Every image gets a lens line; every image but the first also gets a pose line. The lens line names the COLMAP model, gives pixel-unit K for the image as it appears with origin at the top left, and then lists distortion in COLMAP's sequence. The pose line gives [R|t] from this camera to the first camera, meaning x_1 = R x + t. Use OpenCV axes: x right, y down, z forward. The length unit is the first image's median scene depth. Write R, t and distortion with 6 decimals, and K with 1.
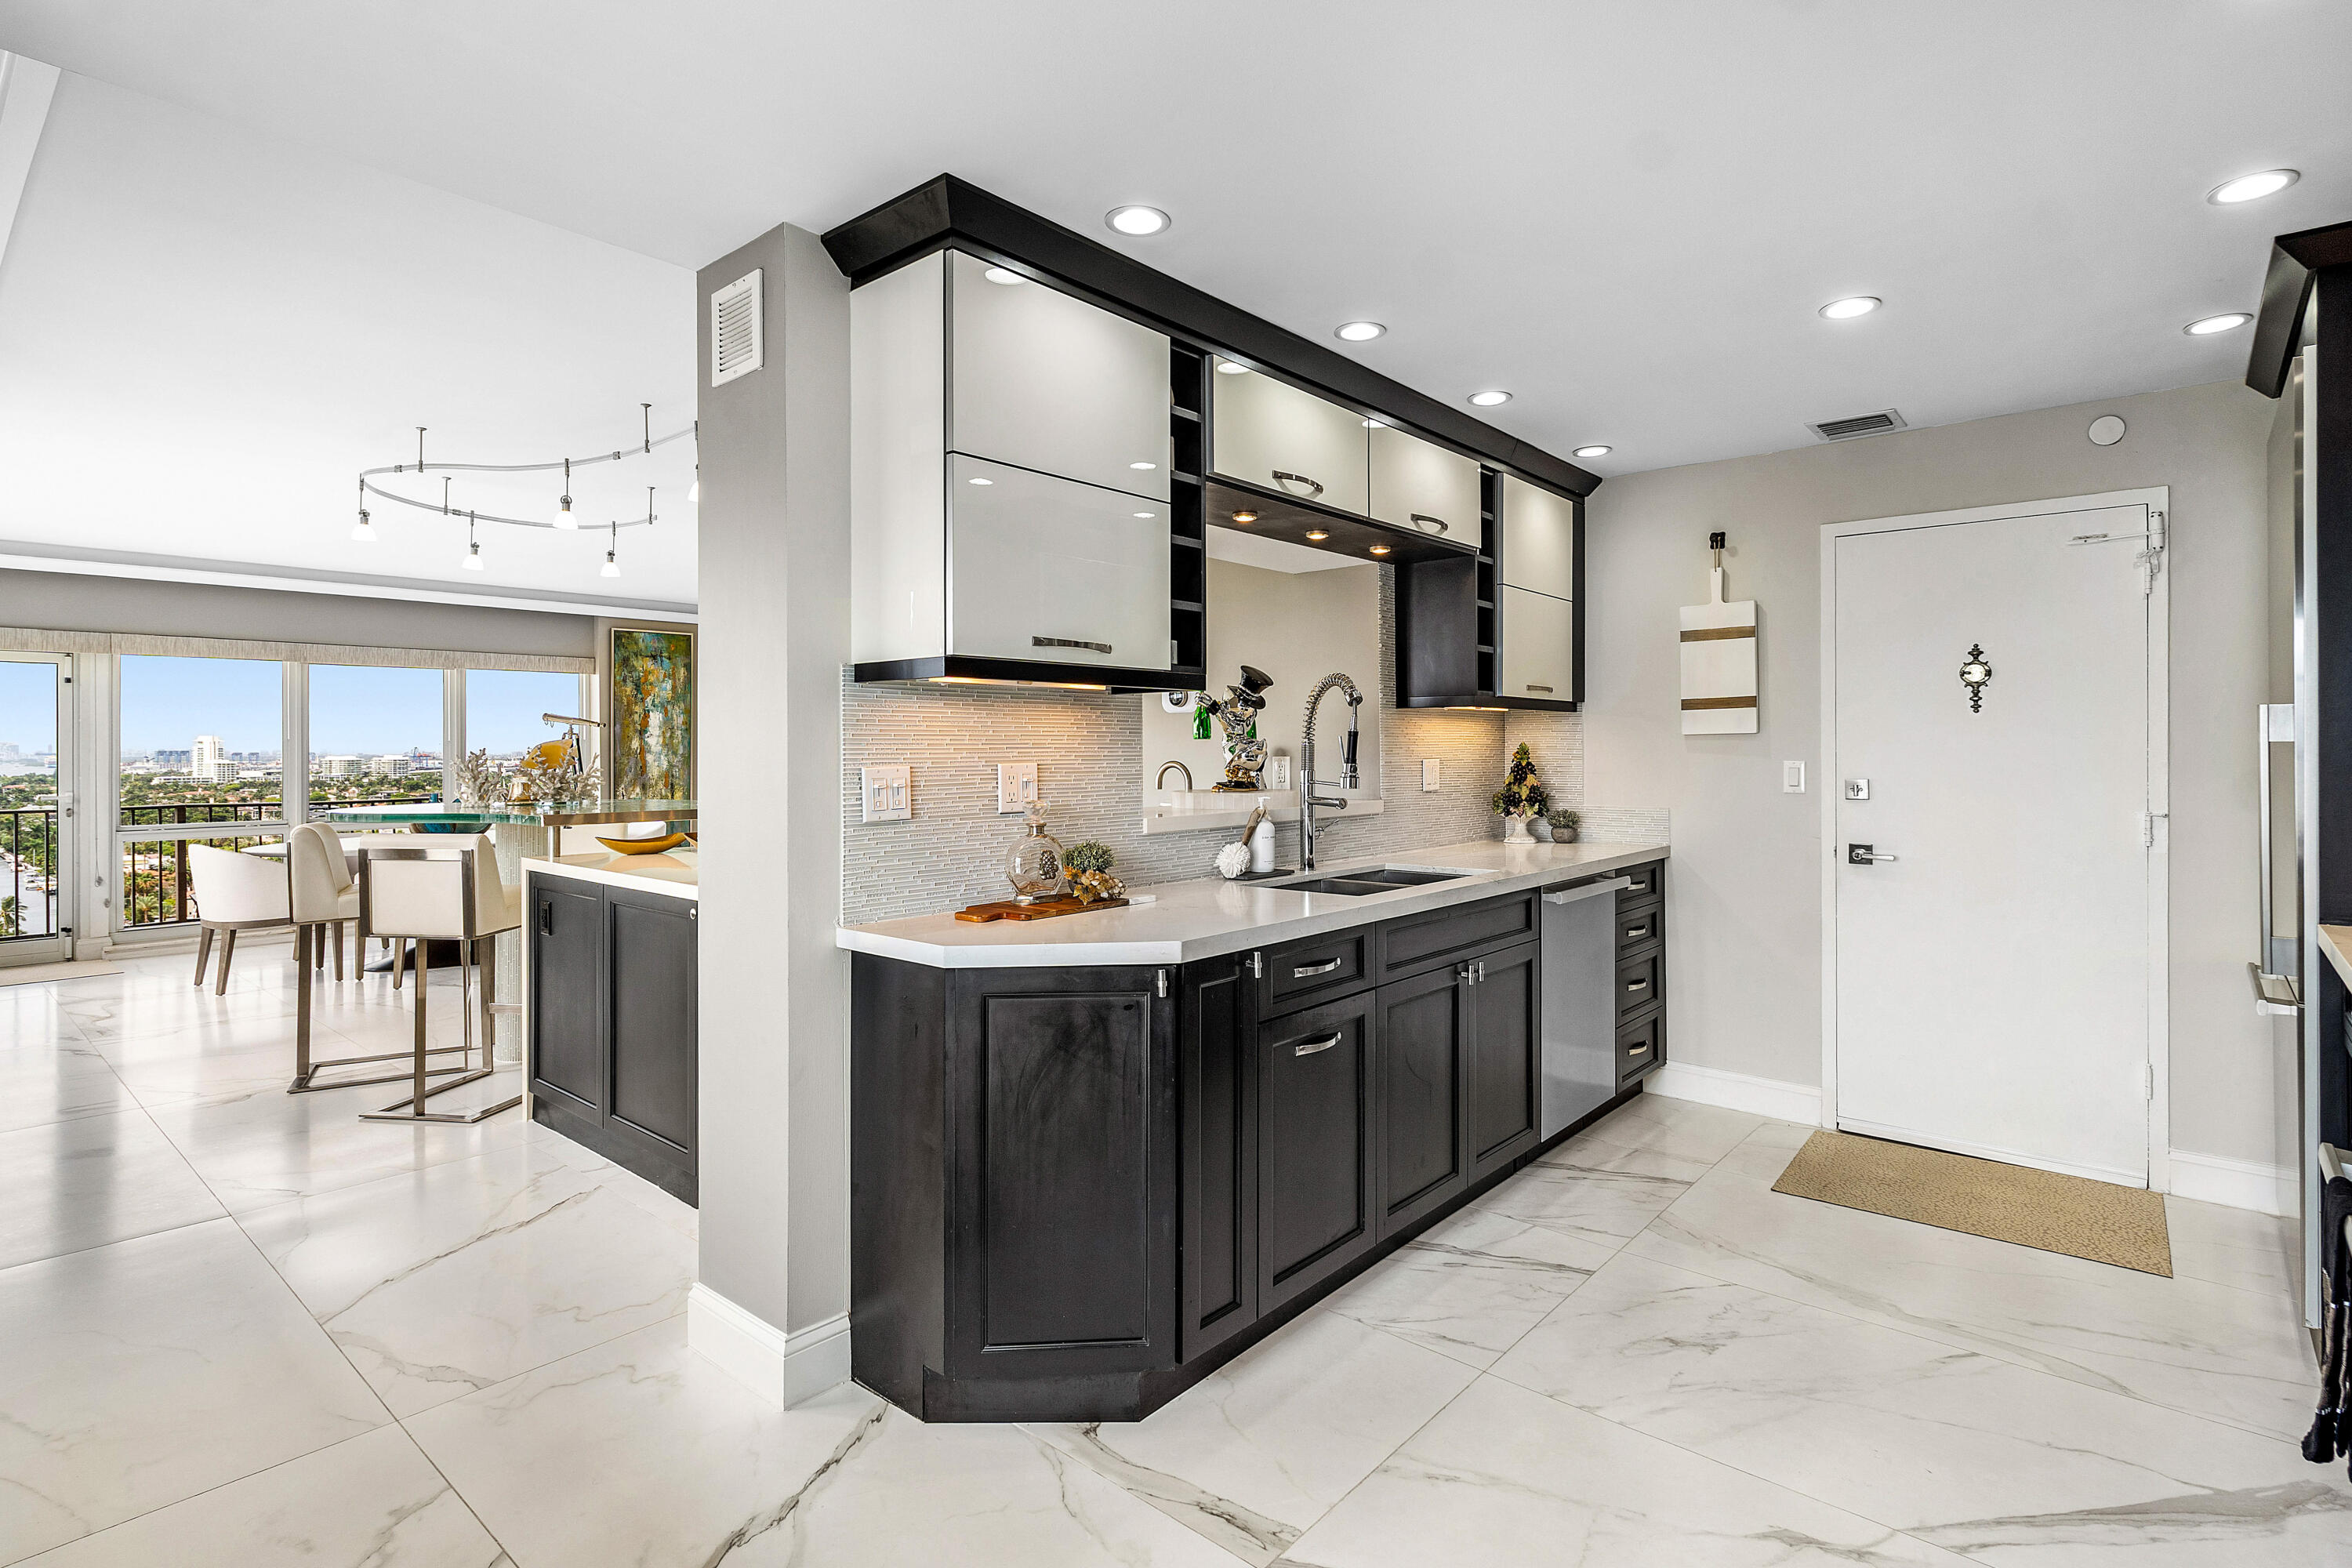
lens RADIAL K [[1143.0, 0, 1221.4], [0, 1143.0, 753.1], [0, 0, 1]] dist [0.003509, -0.000639]
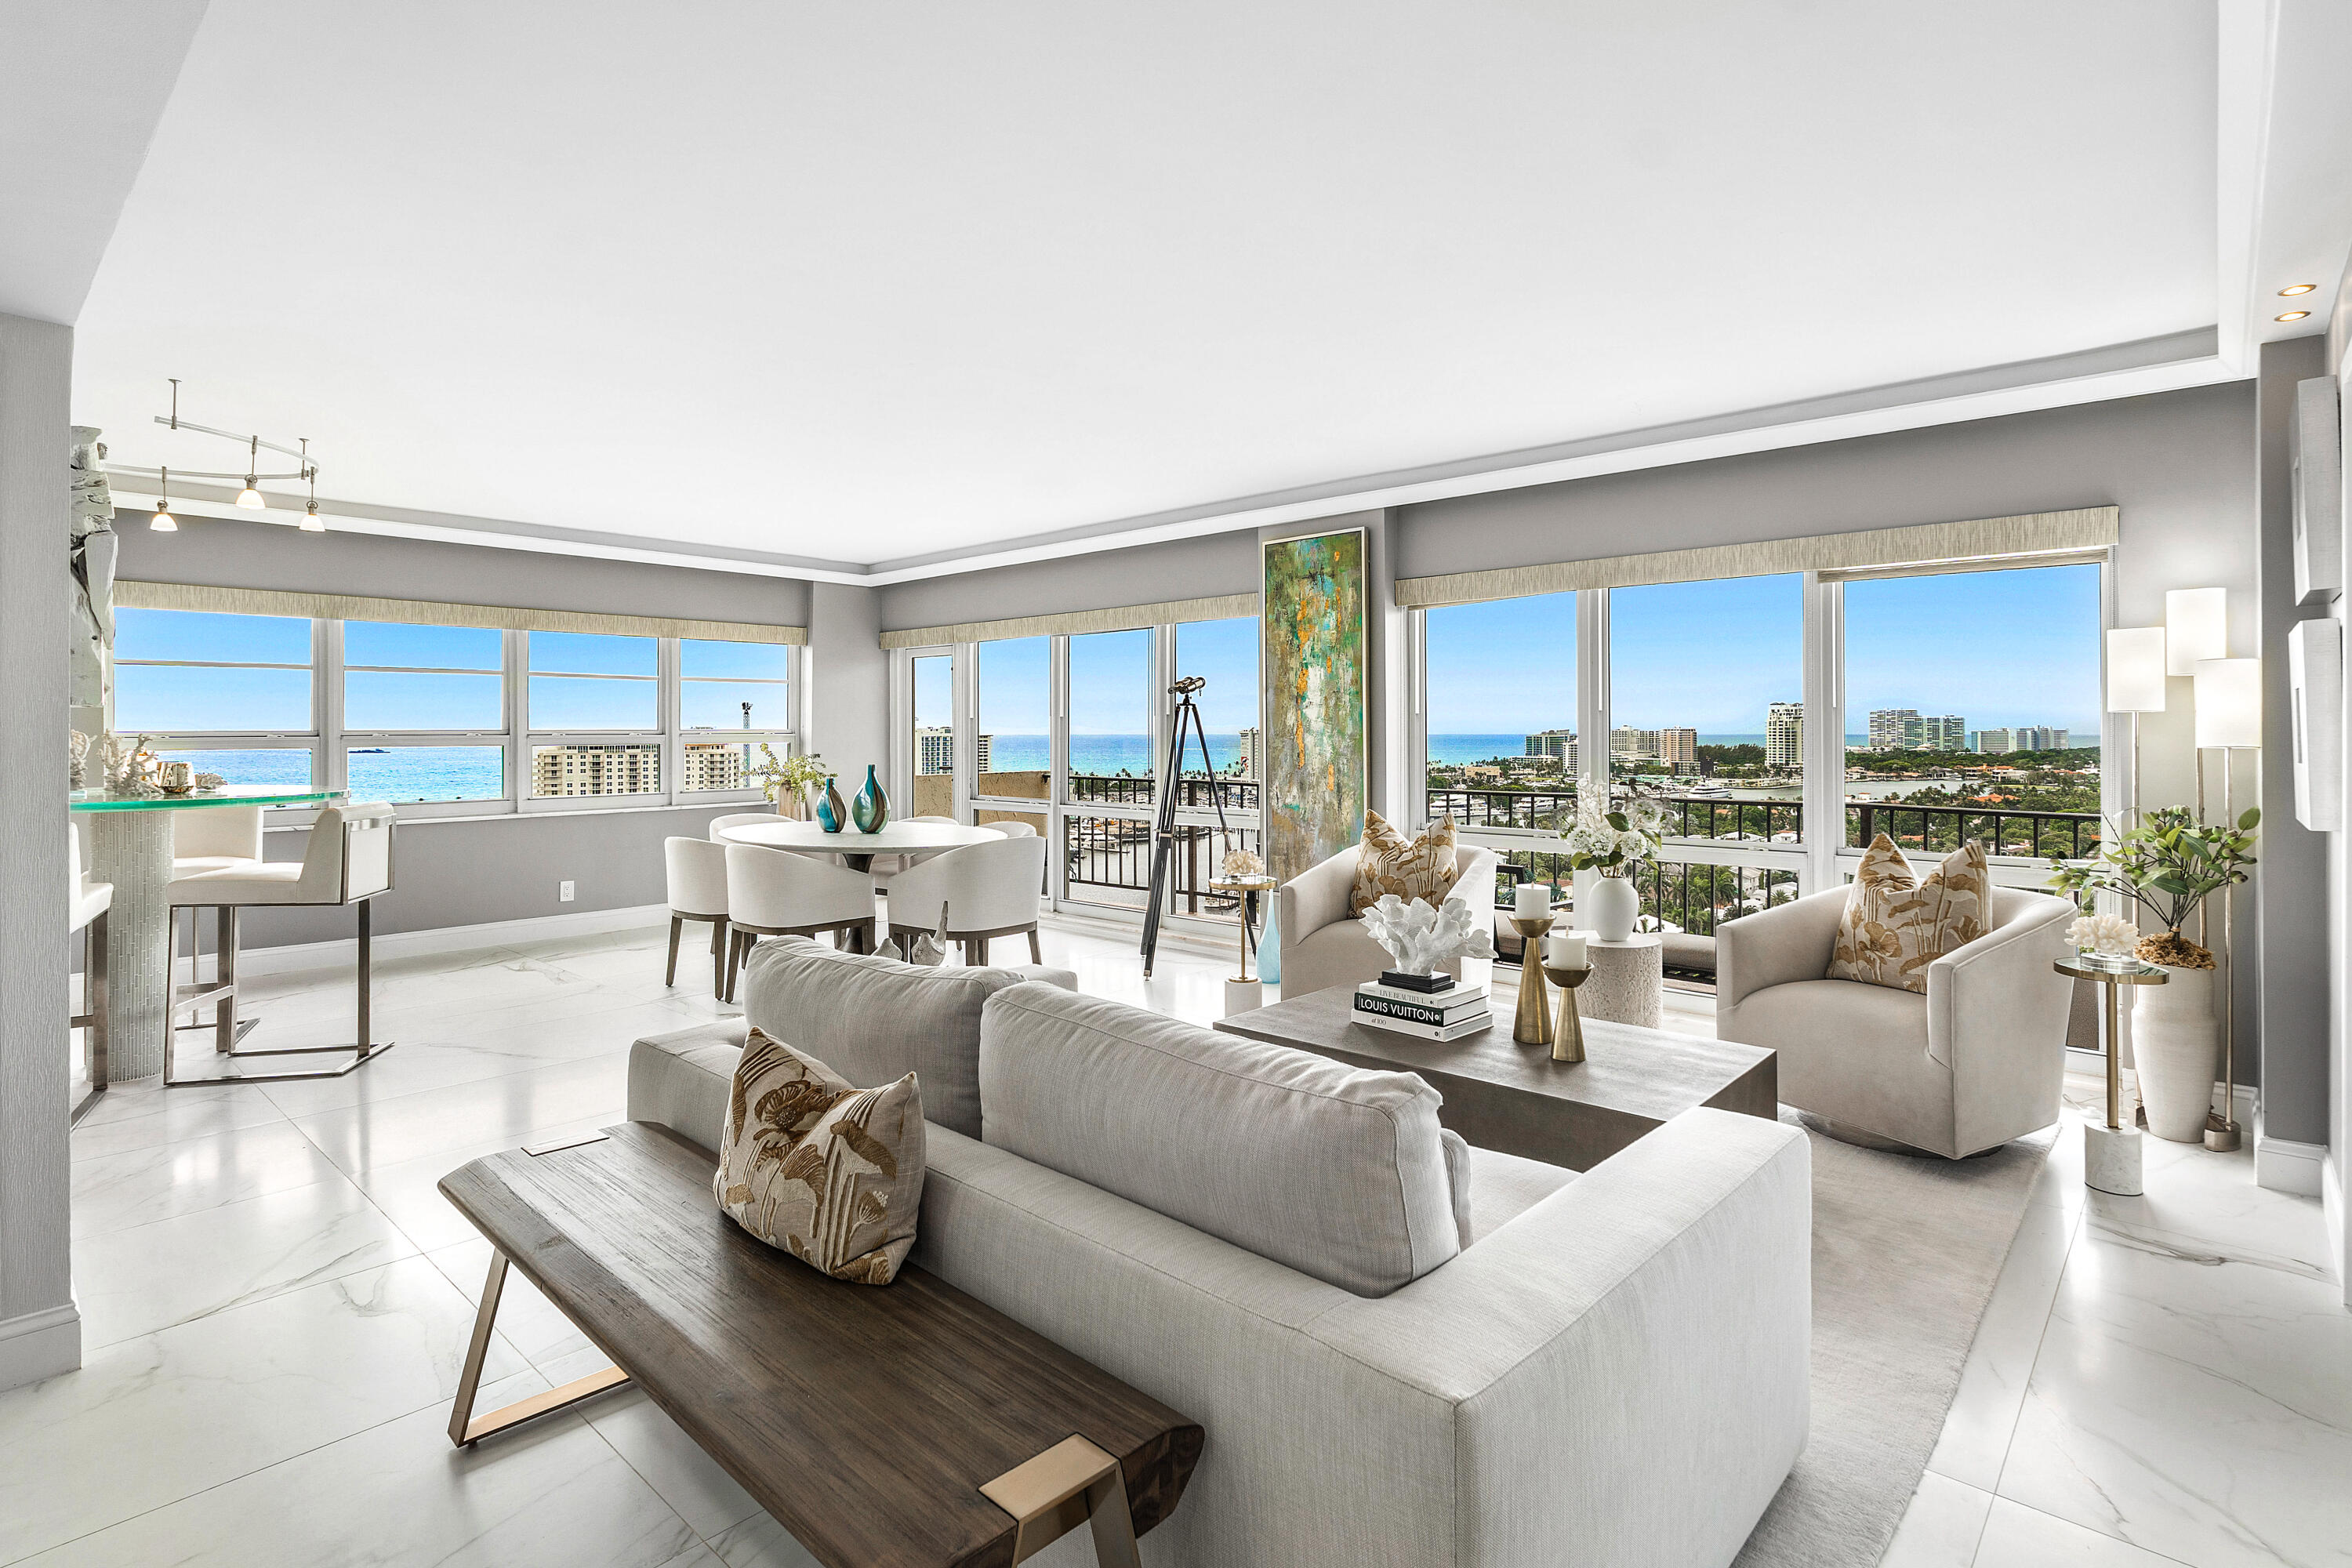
lens RADIAL K [[1143.0, 0, 1177.6], [0, 1143.0, 709.2], [0, 0, 1]] dist [0.003509, -0.000639]
pose [[-0.046705, -0.015566, -0.998787, 0.121801], [-0.002064, 0.999878, -0.015486, -0.003151], [0.998907, 0.001339, -0.046732, 0.968169]]
